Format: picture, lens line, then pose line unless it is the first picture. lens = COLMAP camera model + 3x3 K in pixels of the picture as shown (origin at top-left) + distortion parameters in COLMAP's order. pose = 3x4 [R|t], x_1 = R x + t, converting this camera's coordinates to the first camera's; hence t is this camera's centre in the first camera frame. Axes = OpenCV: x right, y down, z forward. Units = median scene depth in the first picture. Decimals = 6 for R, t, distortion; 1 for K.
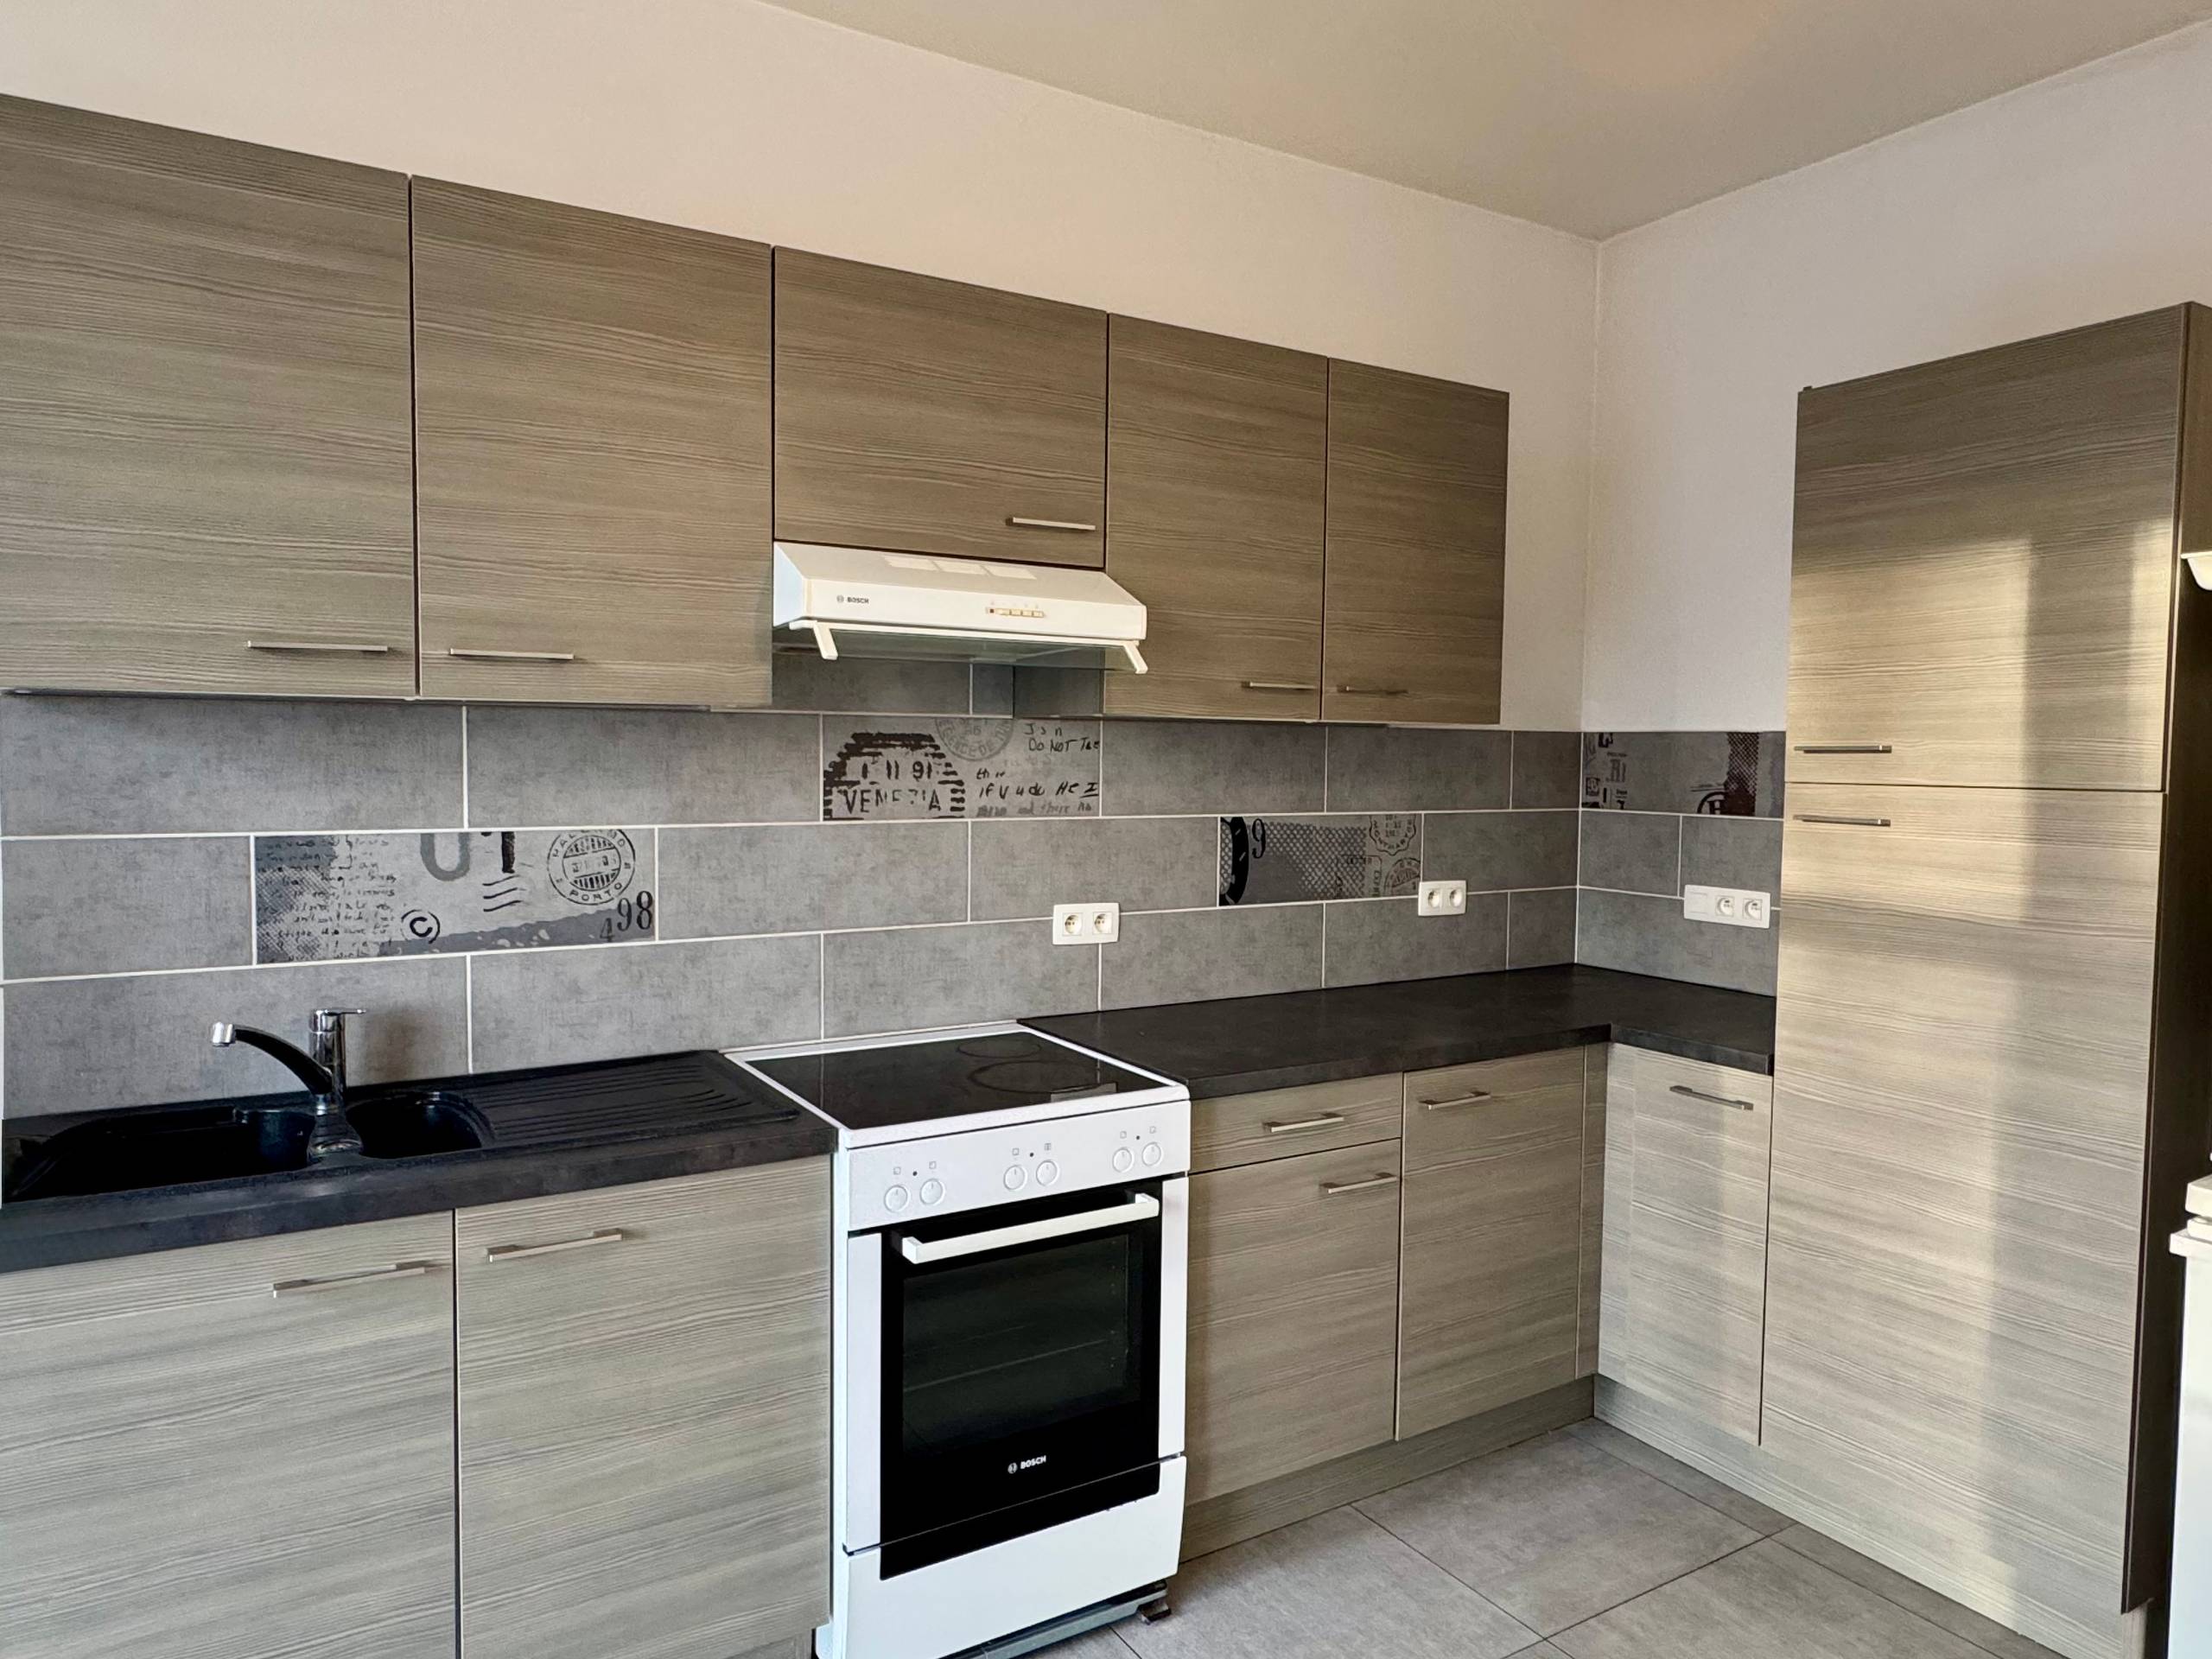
lens RADIAL K [[1417.8, 0, 1108.9], [0, 1417.8, 828.3], [0, 0, 1]] dist [-0.001038, -0.003507]
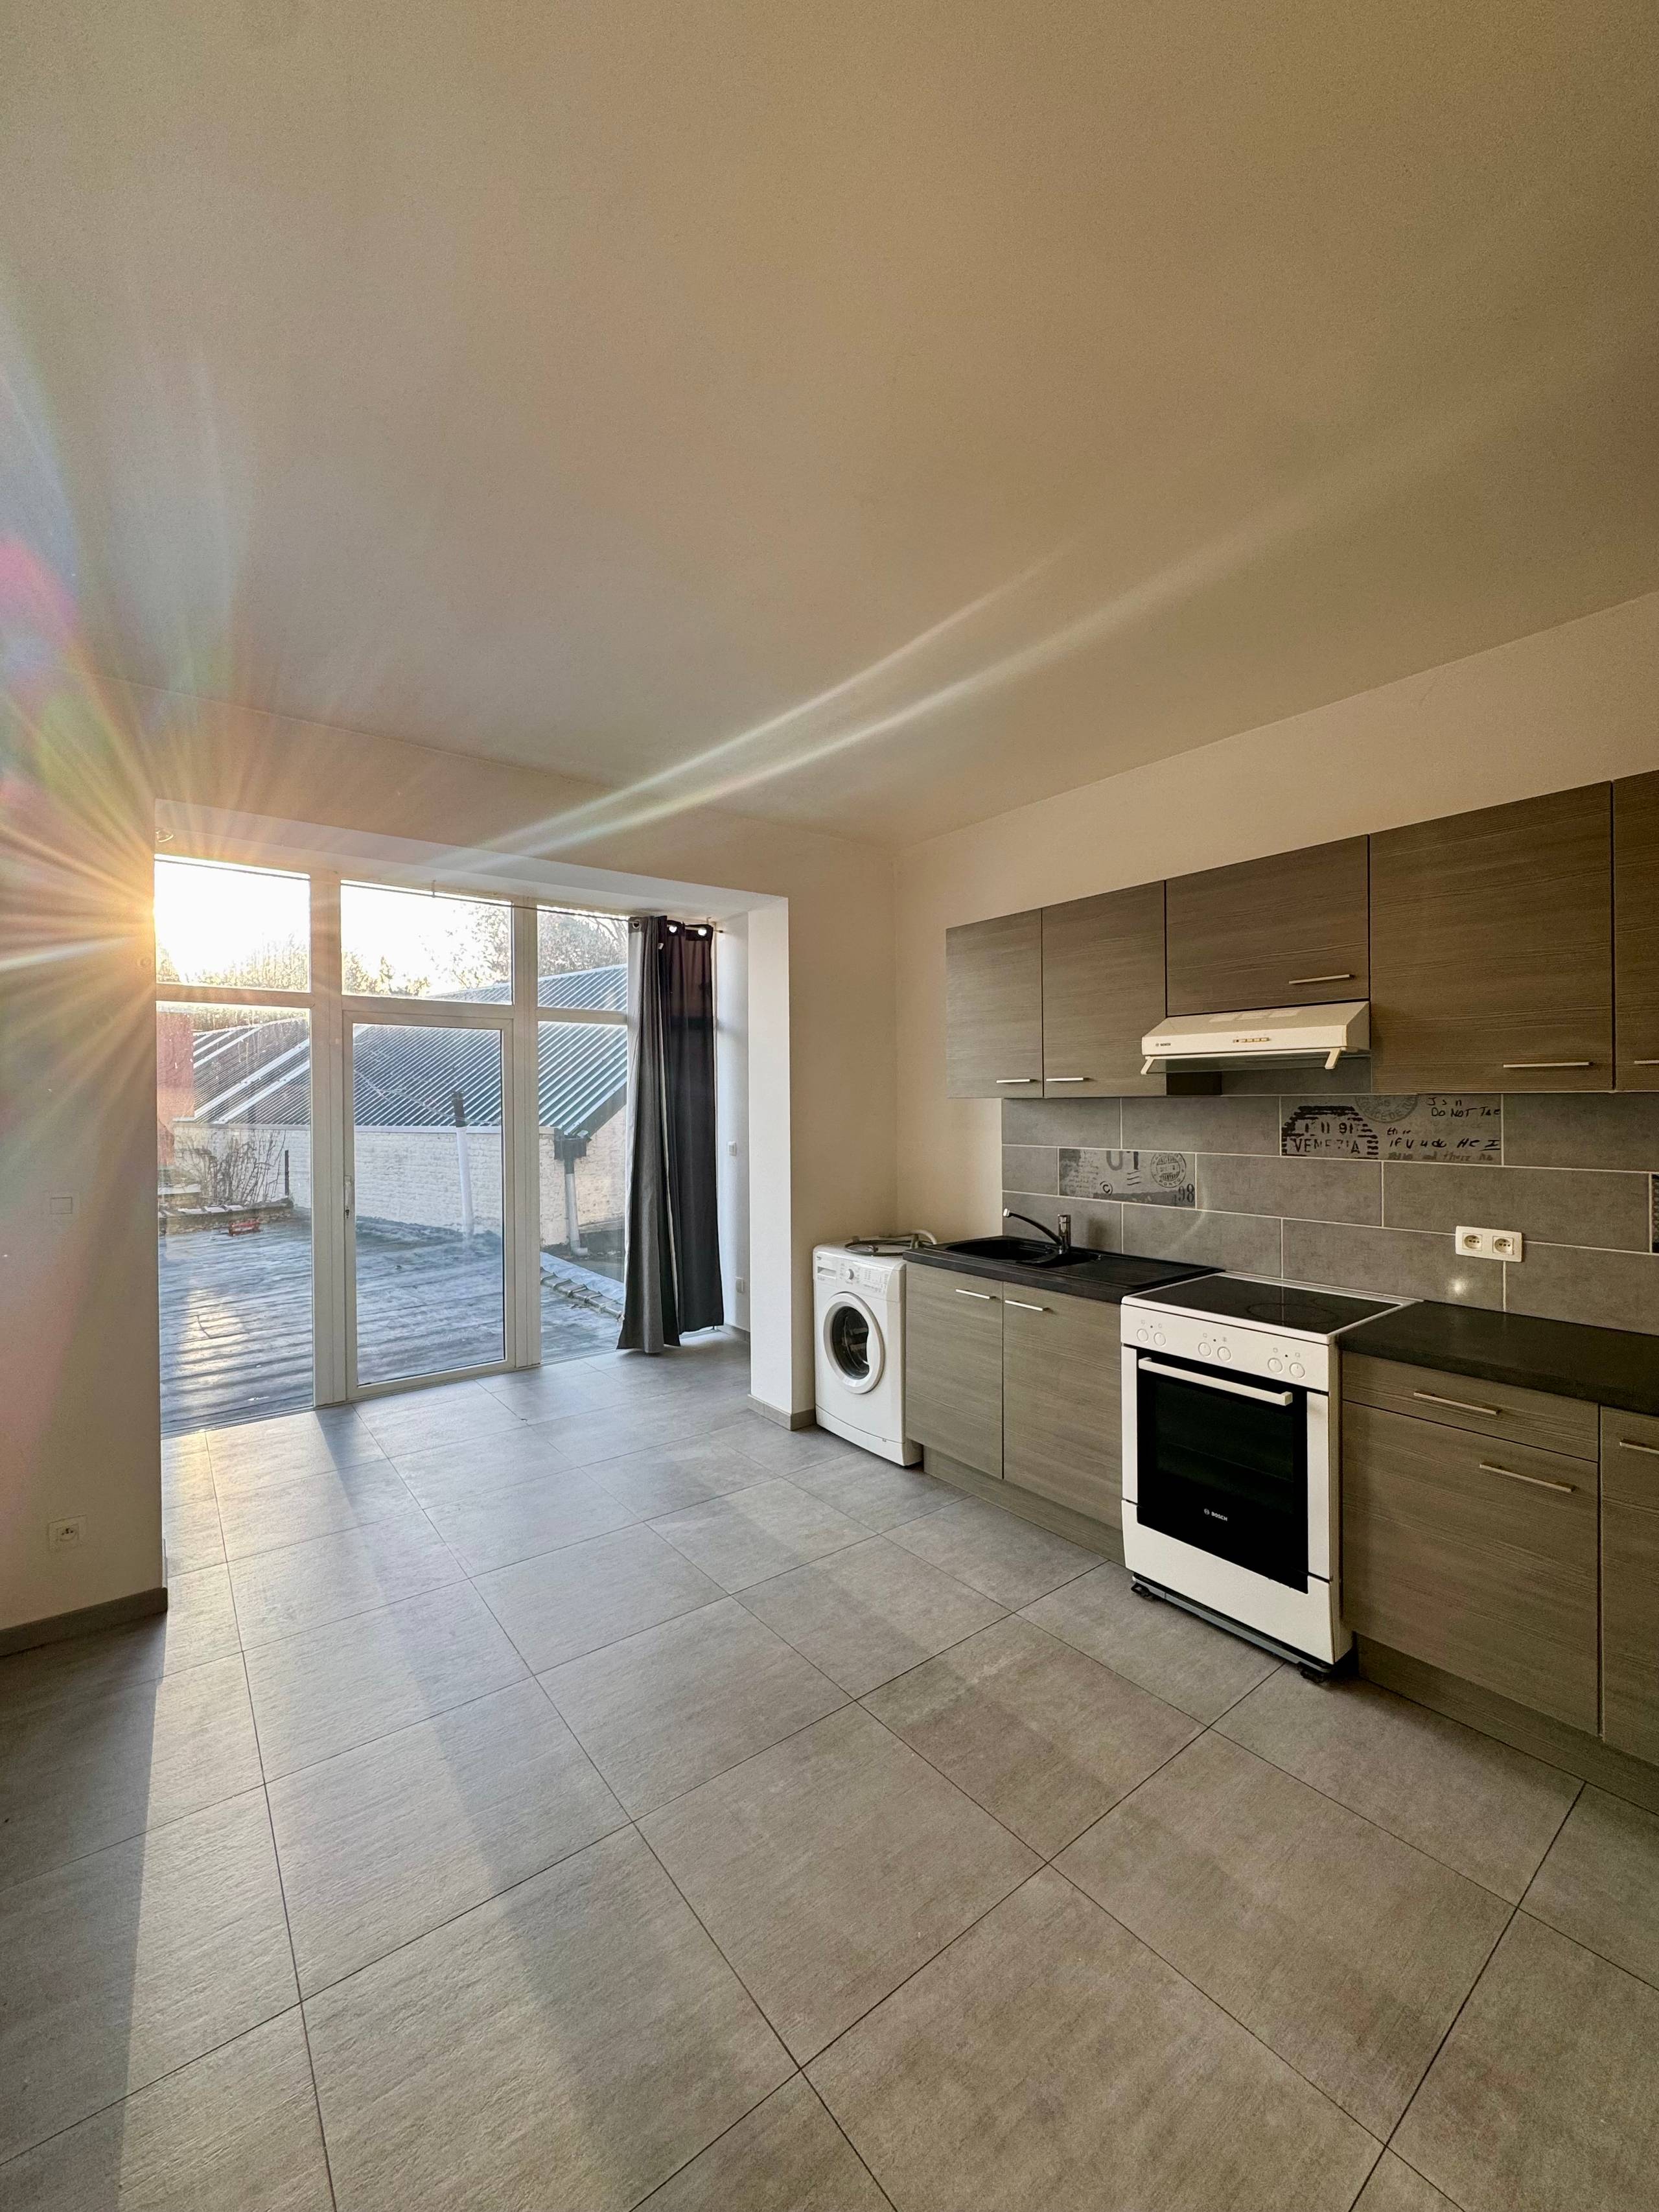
lens RADIAL K [[884.1, 0, 833.4], [0, 884.1, 1104.2], [0, 0, 1]] dist [0.000752, 0.000116]
pose [[0.113708, -0.009648, -0.993467, 0.864898], [-0.048101, 0.998727, -0.015205, -0.026447], [0.992349, 0.049516, 0.113099, 0.317279]]
